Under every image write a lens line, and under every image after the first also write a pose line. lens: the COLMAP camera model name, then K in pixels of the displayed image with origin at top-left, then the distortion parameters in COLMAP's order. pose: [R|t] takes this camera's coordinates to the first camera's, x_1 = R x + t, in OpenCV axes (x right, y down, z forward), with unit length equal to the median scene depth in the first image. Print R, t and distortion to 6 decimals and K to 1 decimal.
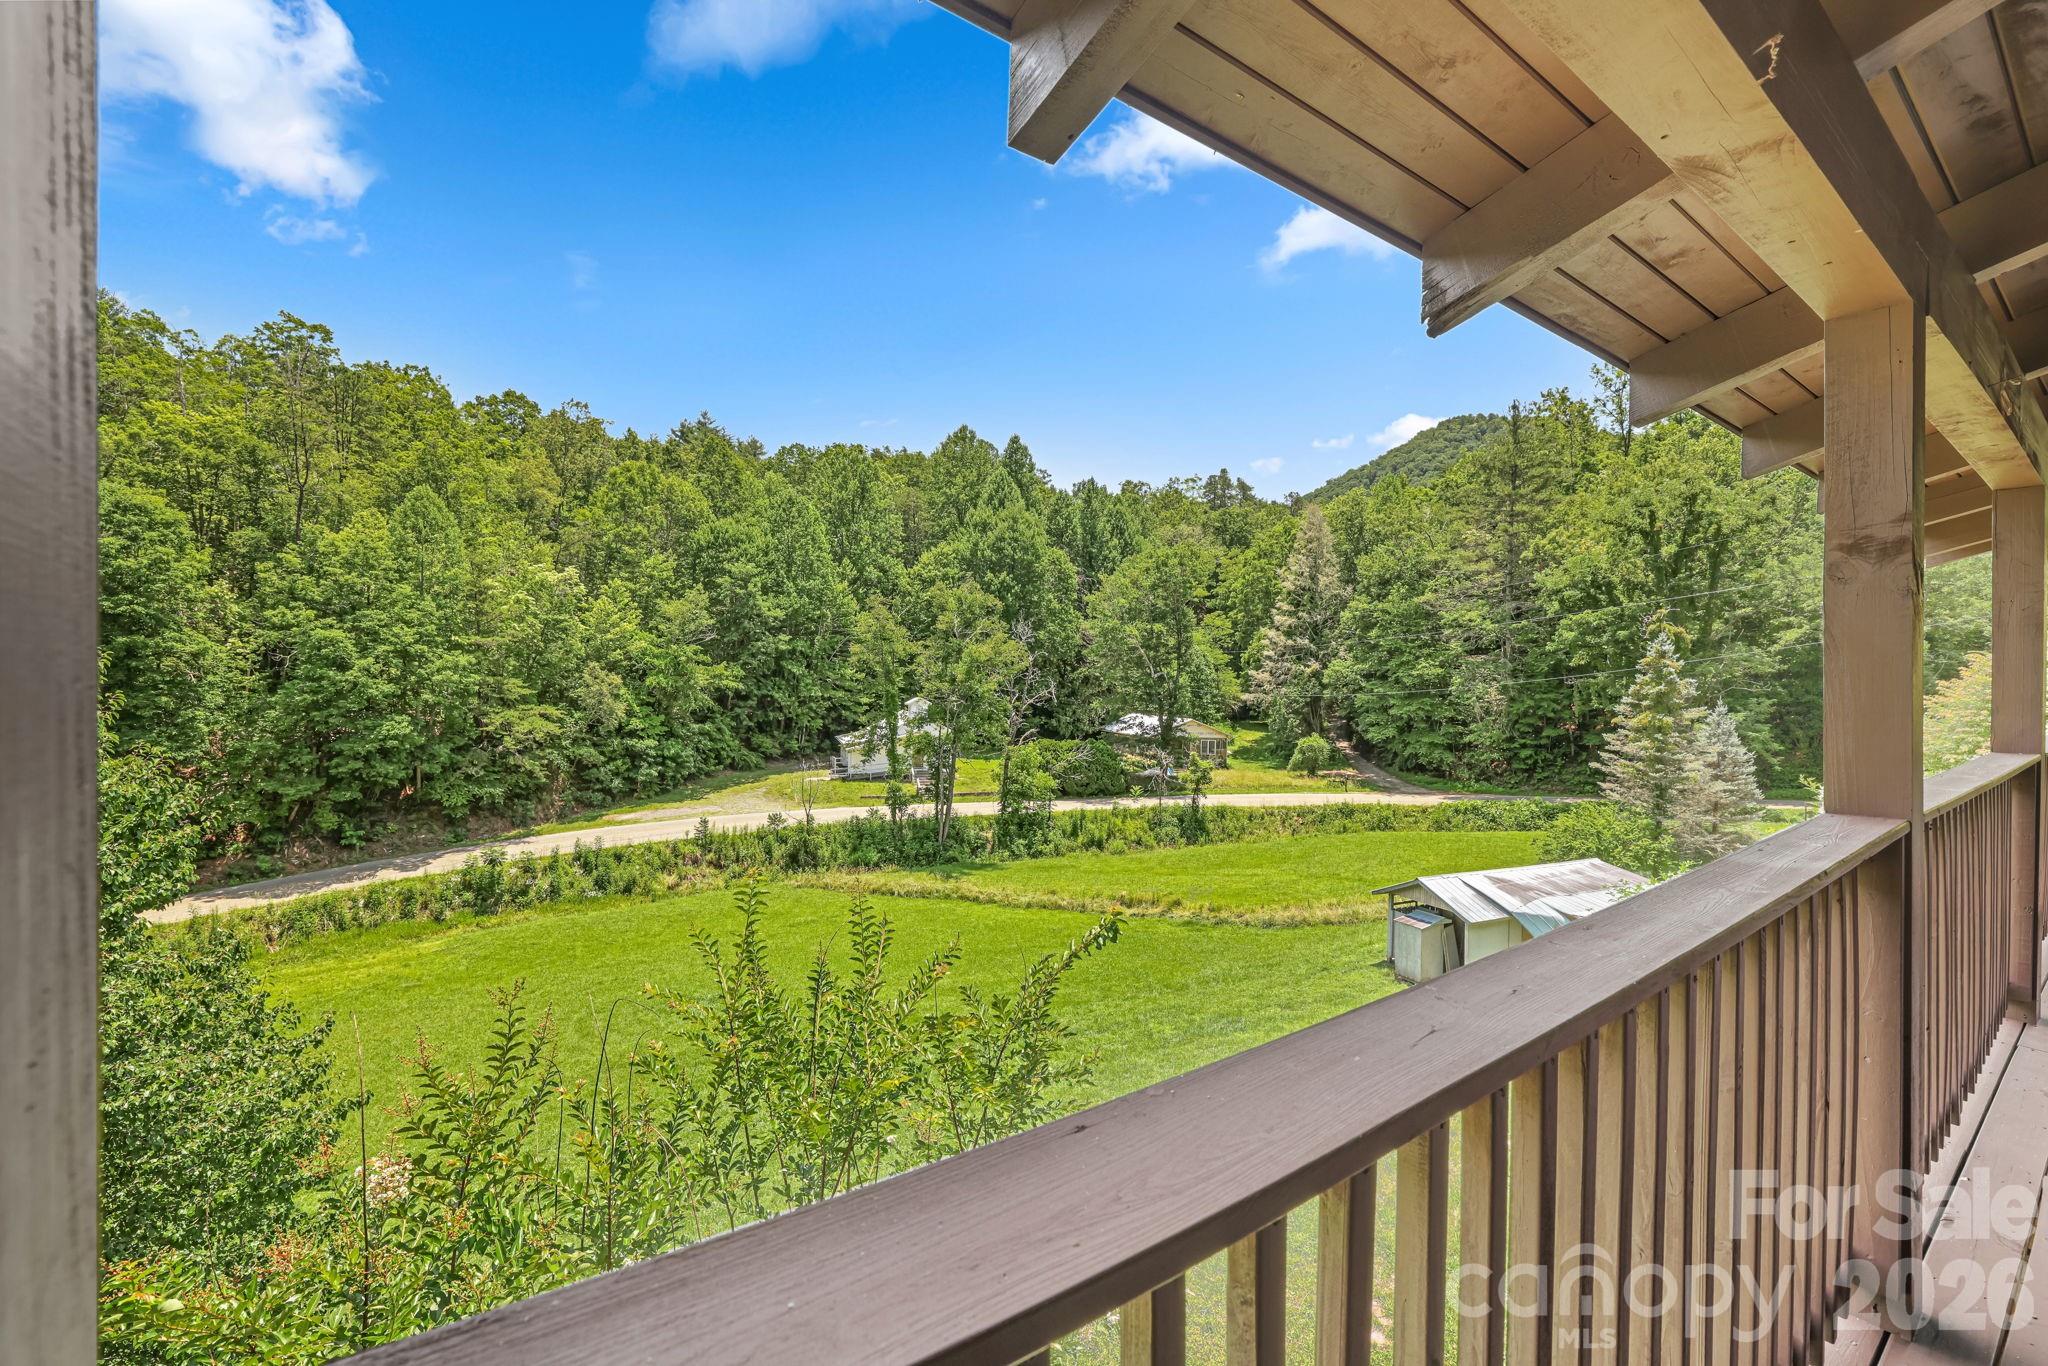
lens RADIAL K [[879.0, 0, 1043.5], [0, 879.0, 669.0], [0, 0, 1]] dist [-0.019729, 0.005801]
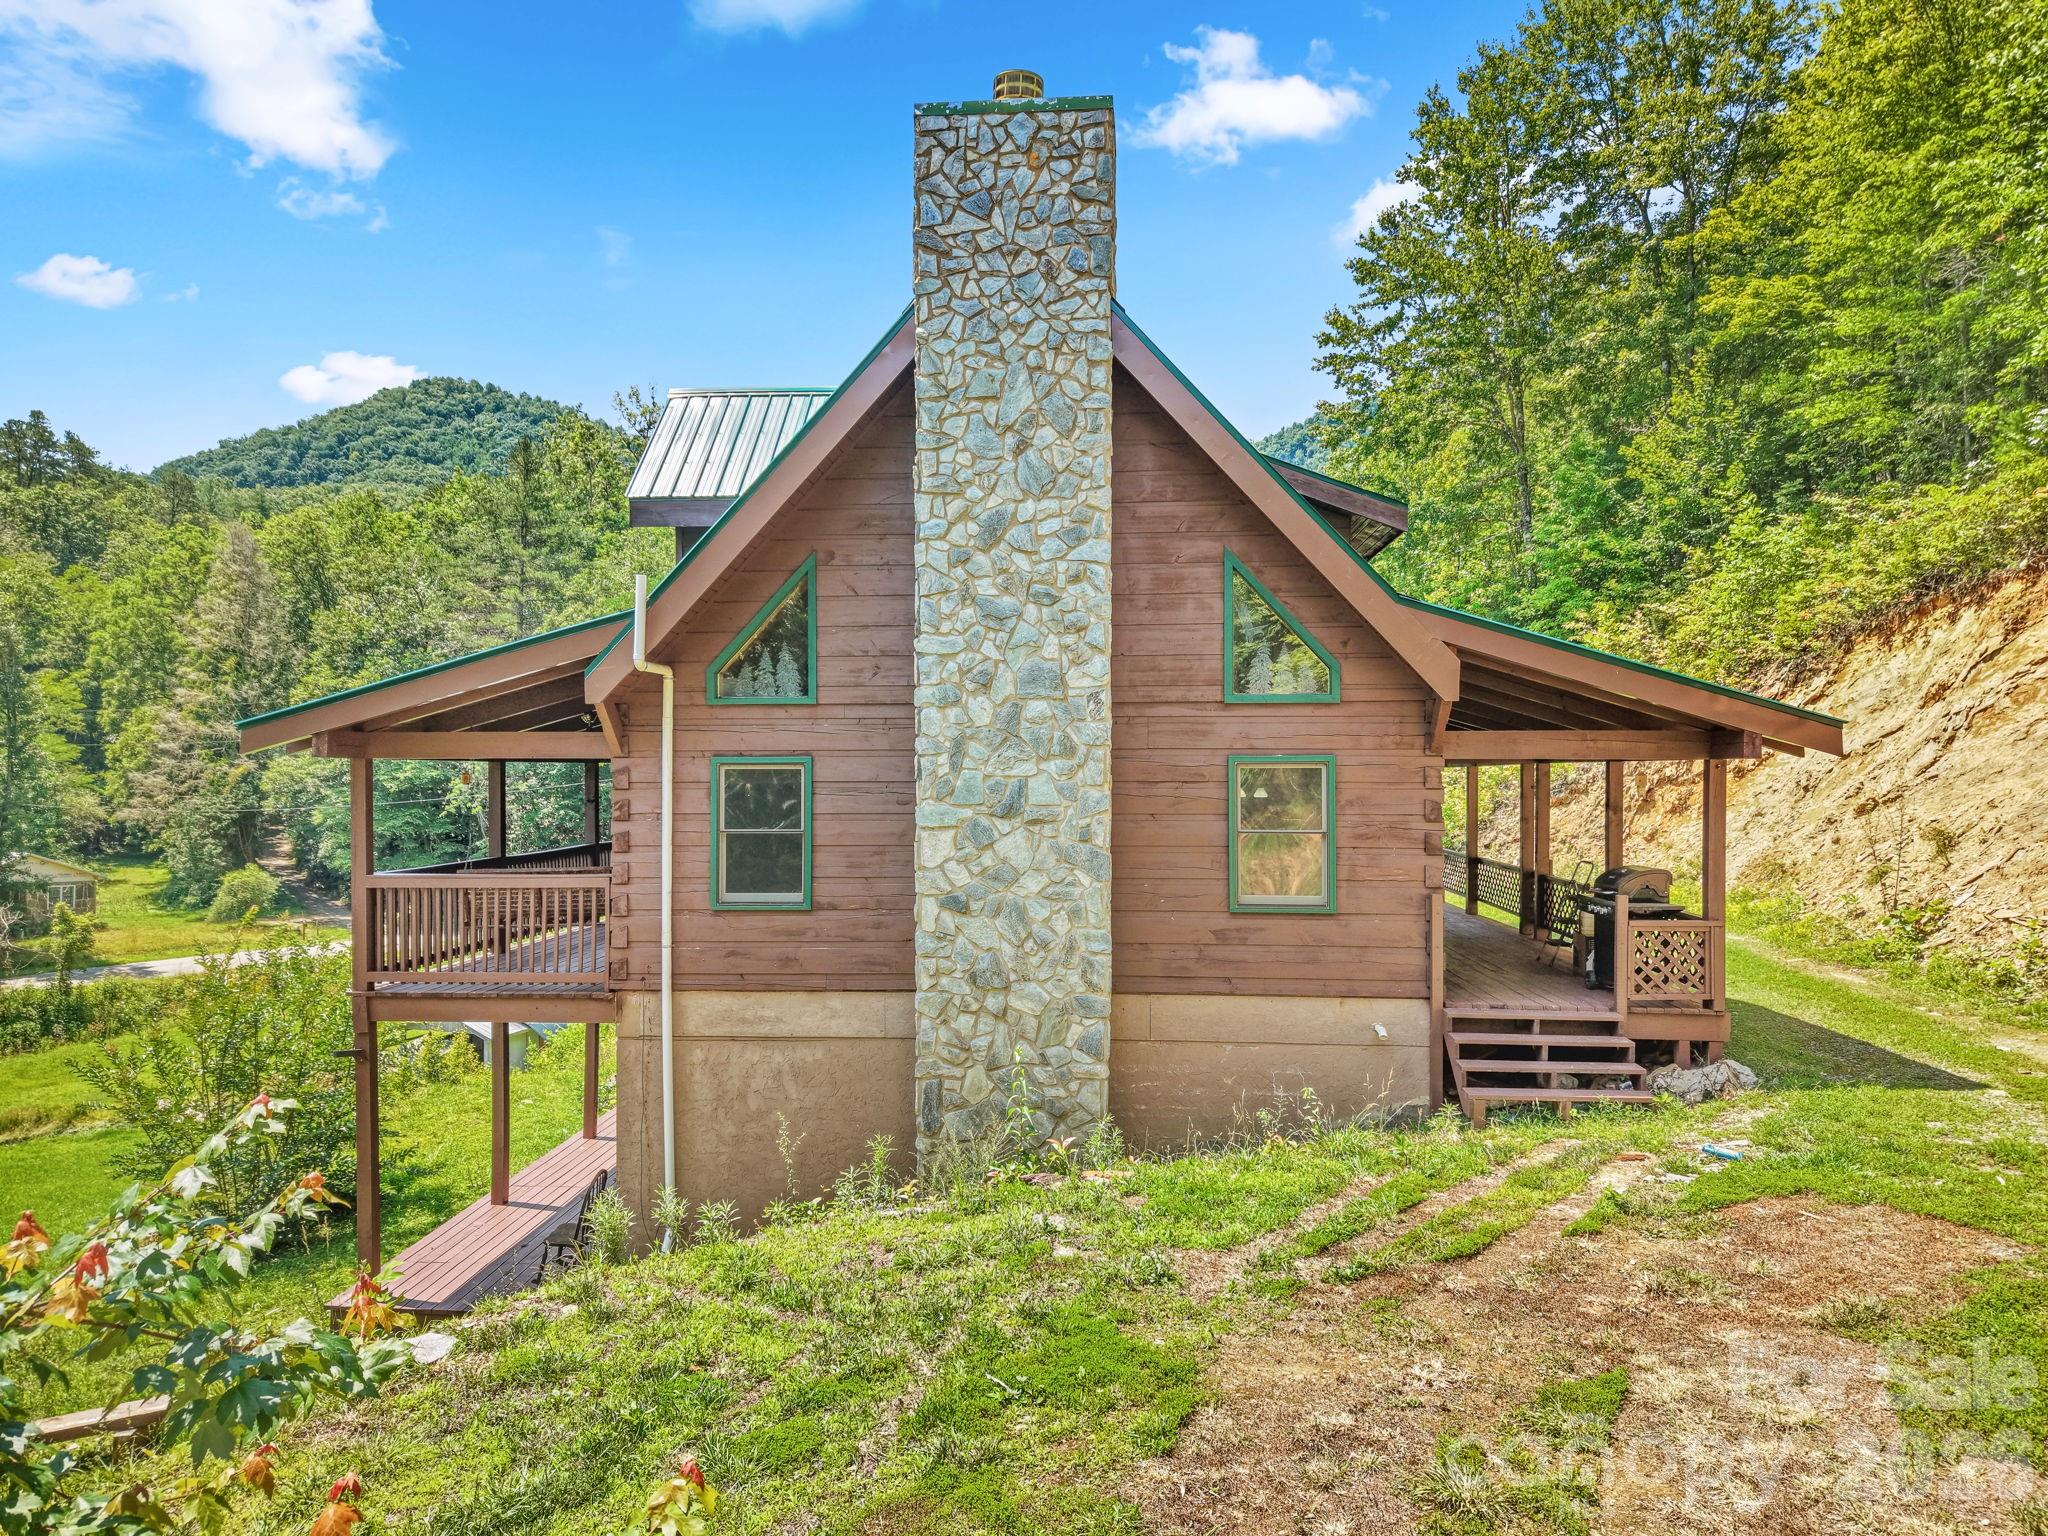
lens RADIAL K [[1360.3, 0, 1024.9], [0, 1360.3, 760.0], [0, 0, 1]] dist [0.016196, -0.018163]
pose [[0.662151, -0.002462, 0.749366, -0.078320], [0.001845, 0.999997, 0.001654, -0.008062], [-0.749368, 0.000288, 0.662154, -0.140229]]
